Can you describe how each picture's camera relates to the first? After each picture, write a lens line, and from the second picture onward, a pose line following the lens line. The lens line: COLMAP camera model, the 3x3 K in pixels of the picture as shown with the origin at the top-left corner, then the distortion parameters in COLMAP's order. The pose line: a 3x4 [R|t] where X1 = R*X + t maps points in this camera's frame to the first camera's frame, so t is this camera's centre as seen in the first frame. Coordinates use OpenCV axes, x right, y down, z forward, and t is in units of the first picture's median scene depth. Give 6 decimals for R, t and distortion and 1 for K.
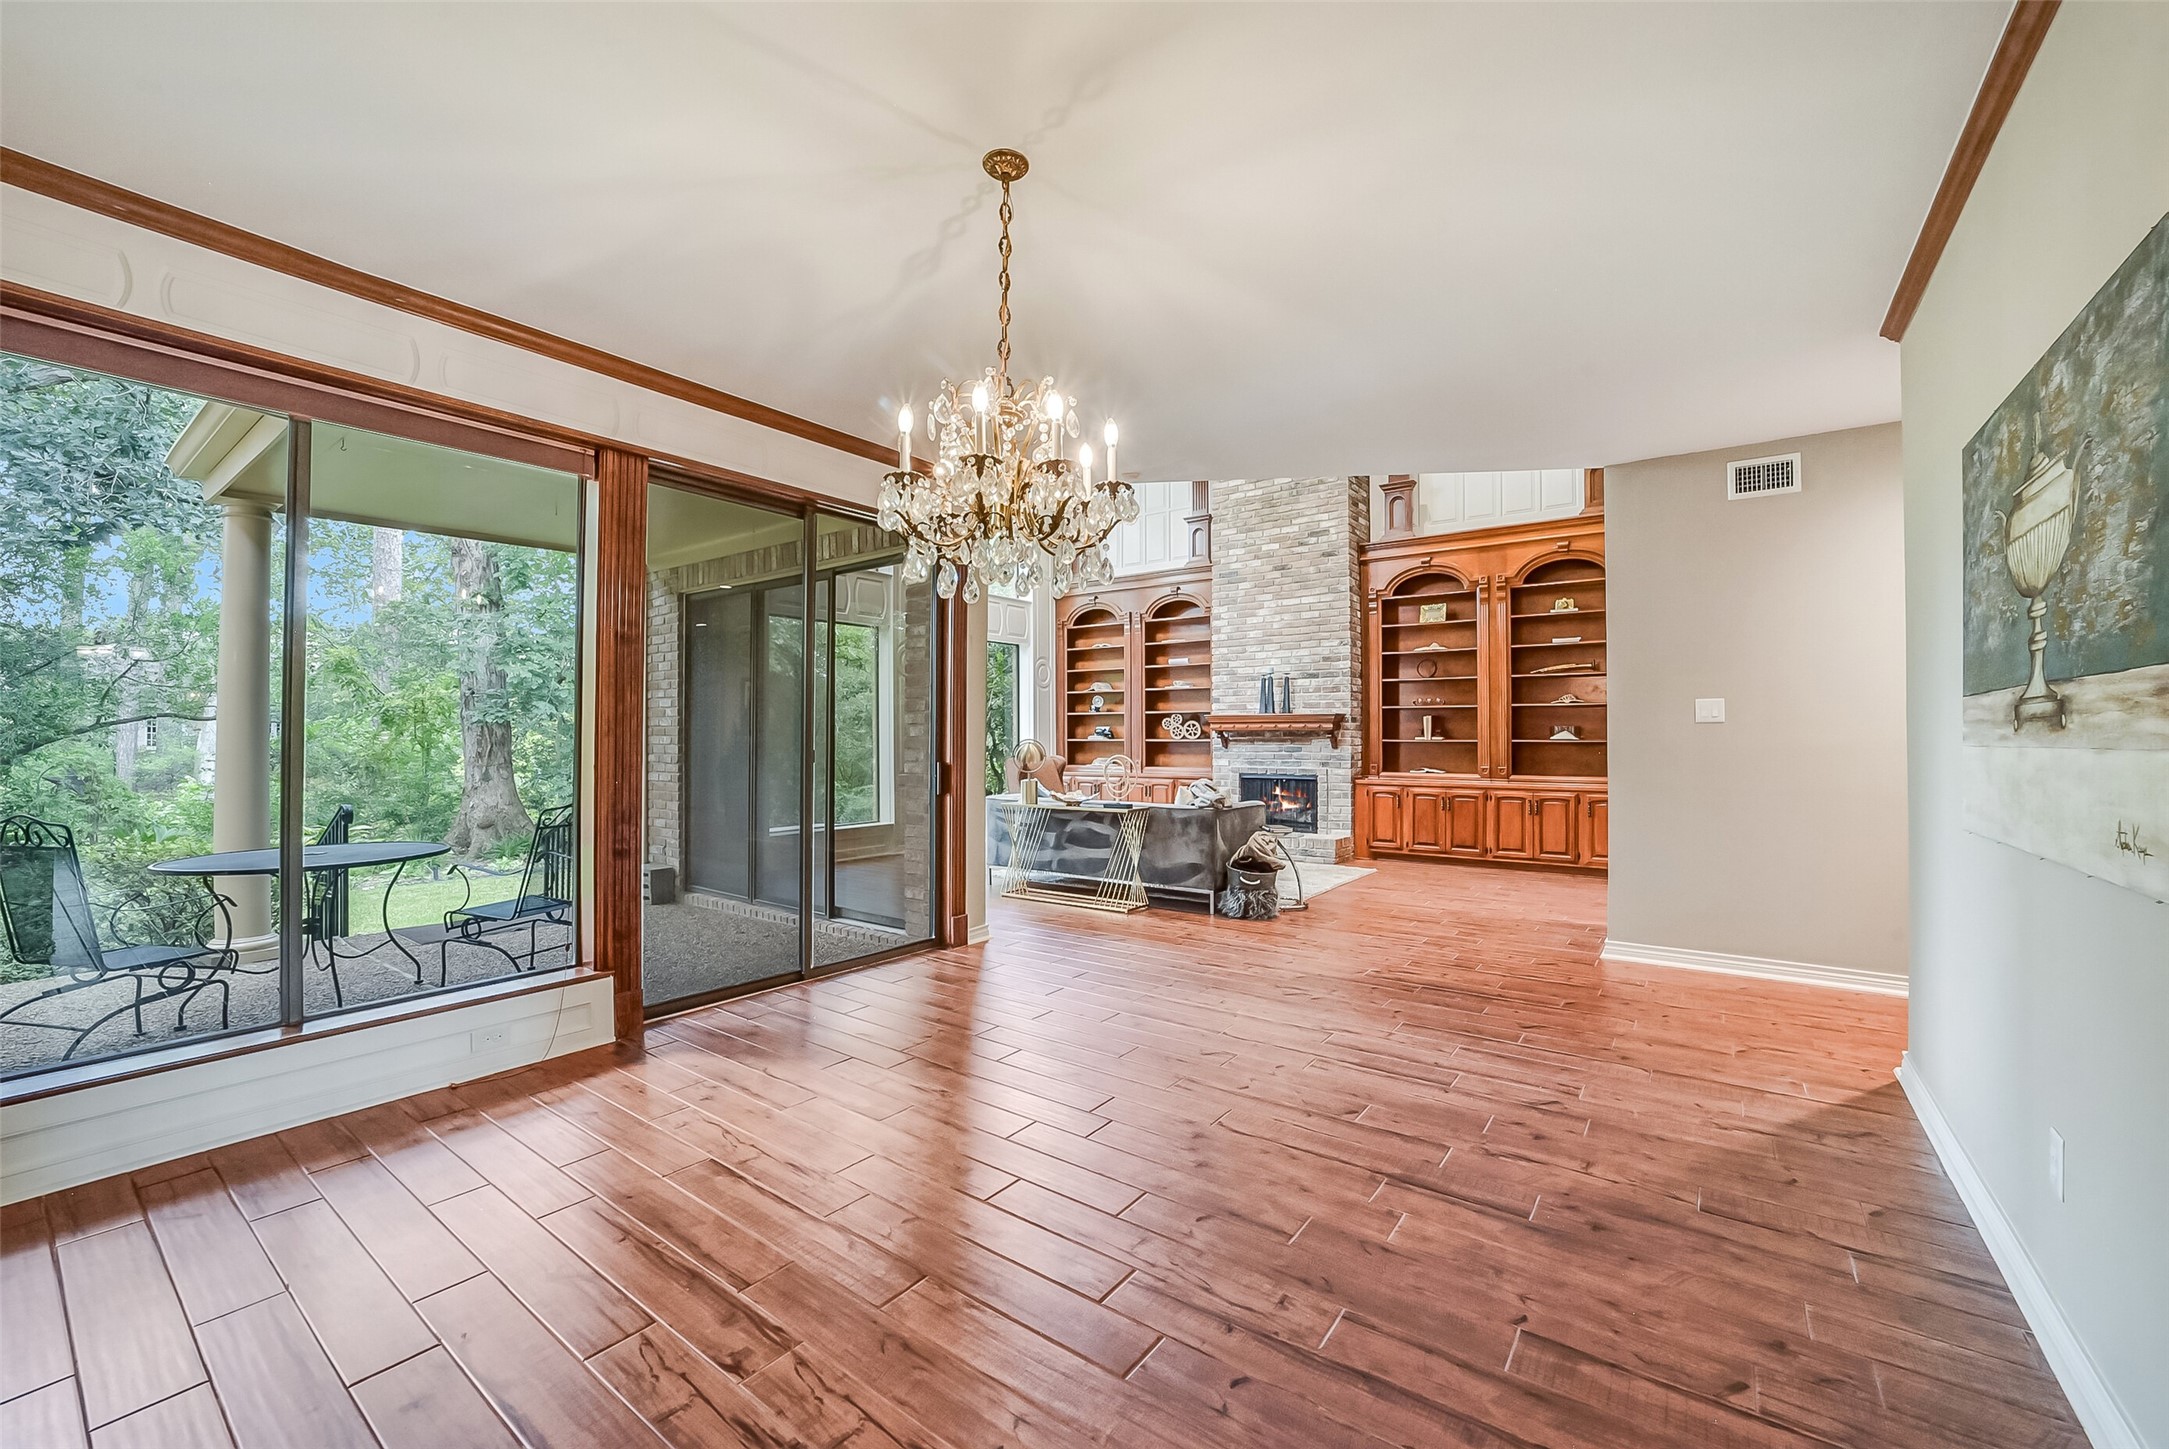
lens RADIAL K [[860.2, 0, 1094.5], [0, 860.2, 719.7], [0, 0, 1]] dist [-0.036455, 0.008869]
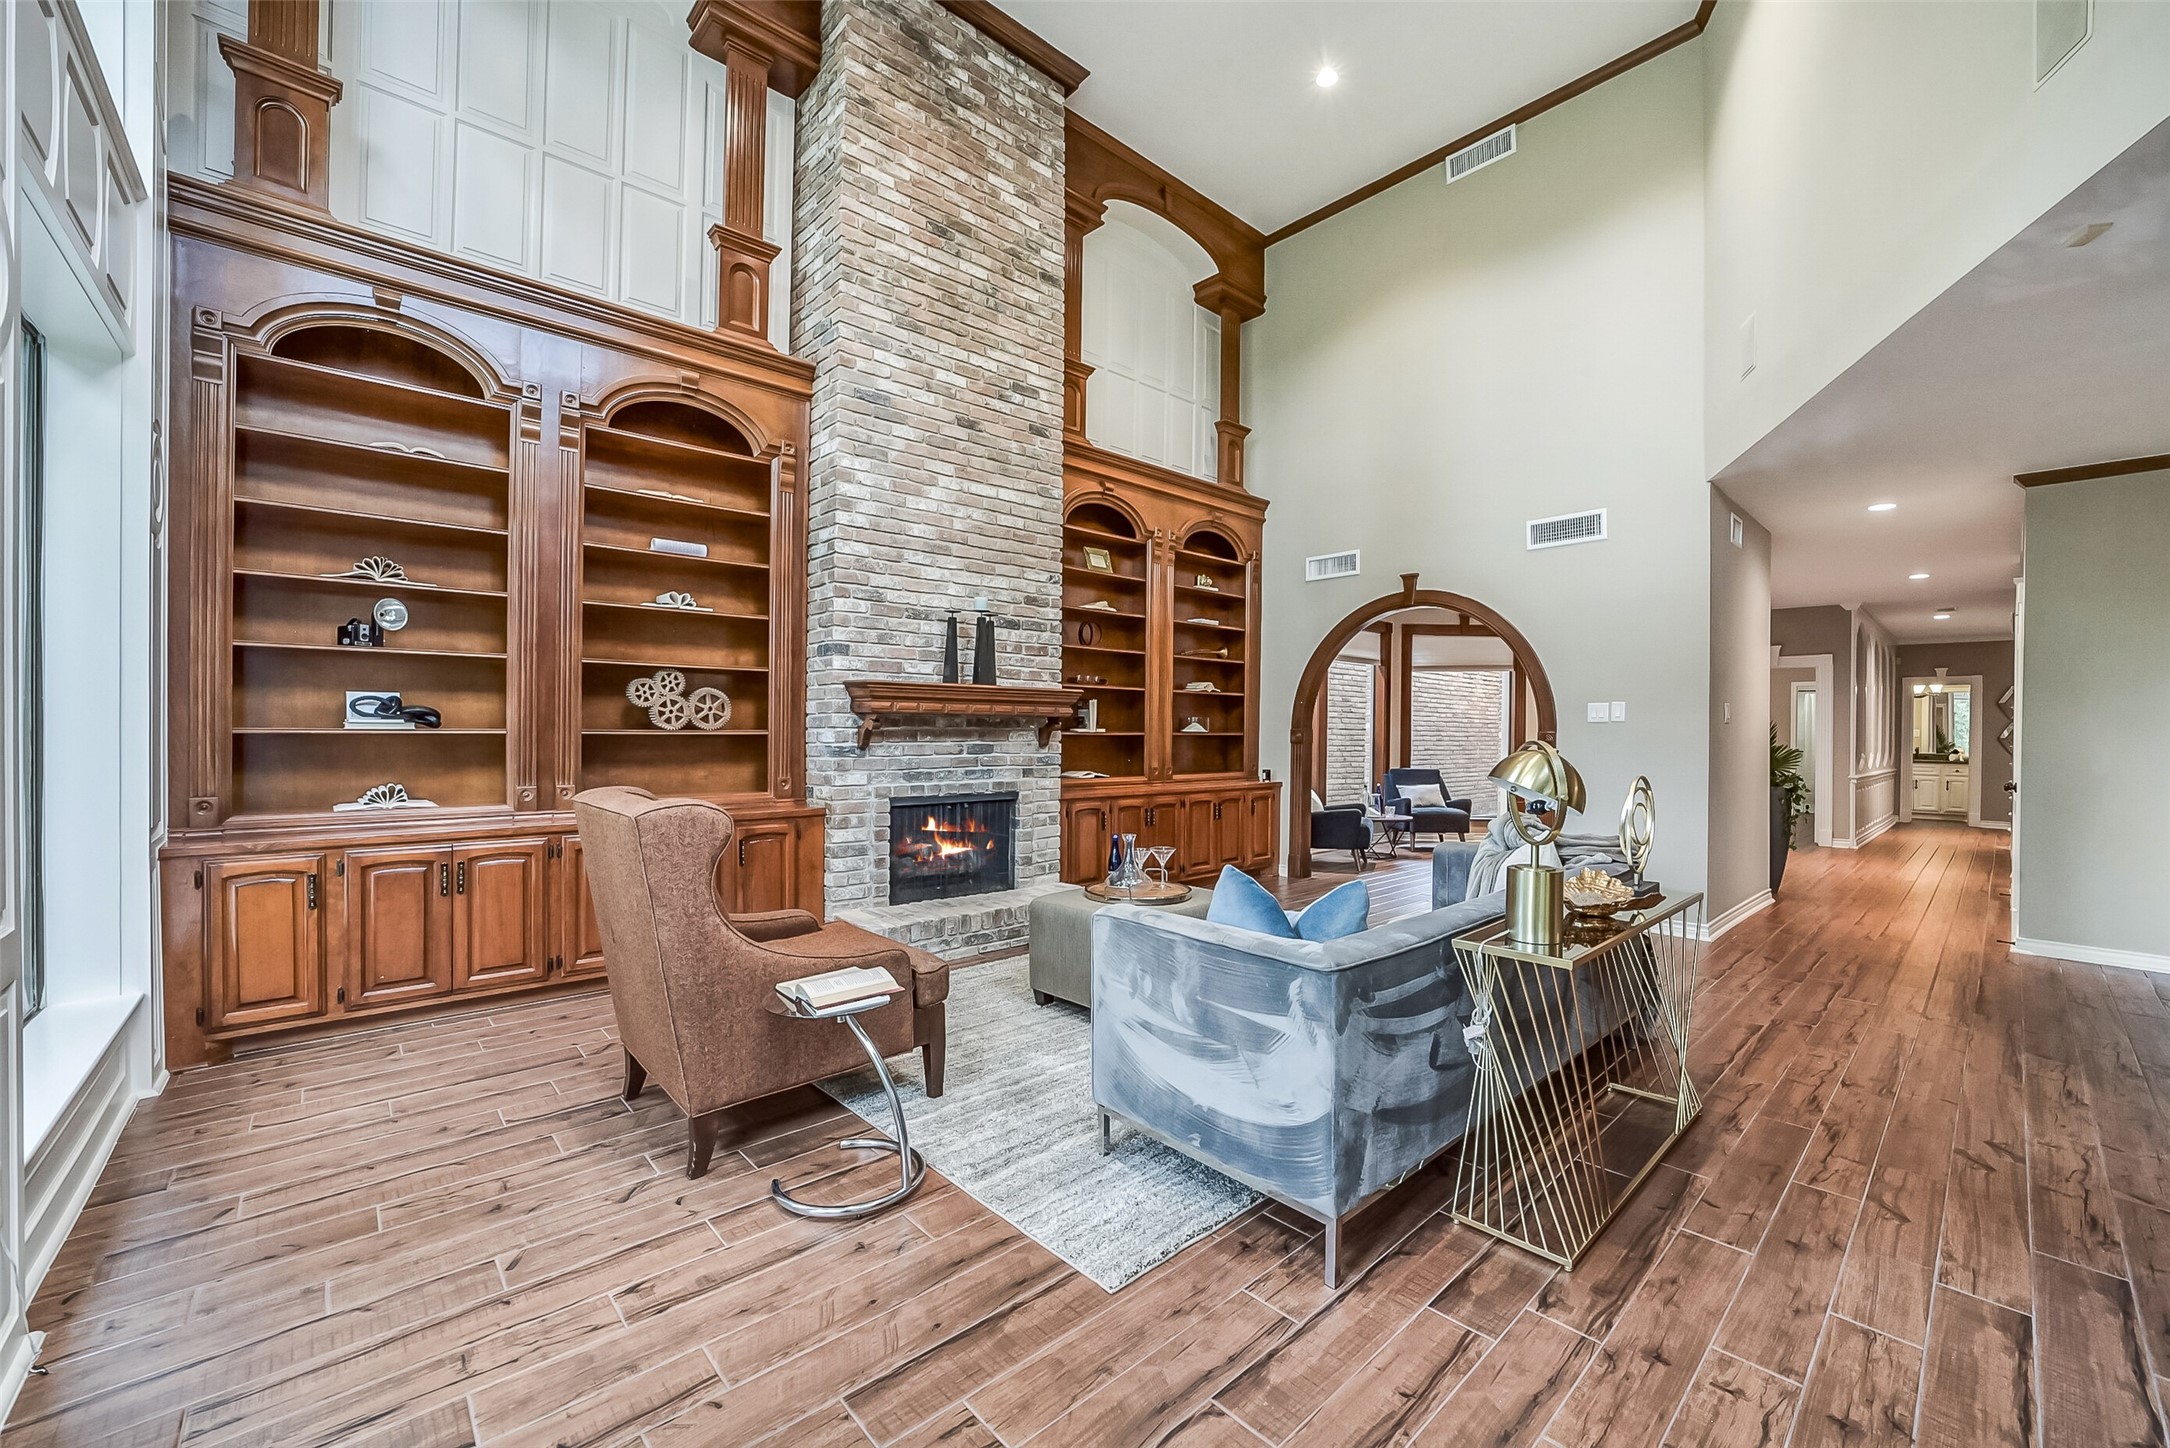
lens RADIAL K [[860.6, 0, 1095.0], [0, 860.6, 719.2], [0, 0, 1]] dist [-0.036455, 0.008869]
pose [[0.195846, 0.008779, 0.980595, -0.311853], [-0.031231, 0.999509, -0.002711, 0.013819], [-0.980137, -0.030094, 0.196024, 0.807676]]
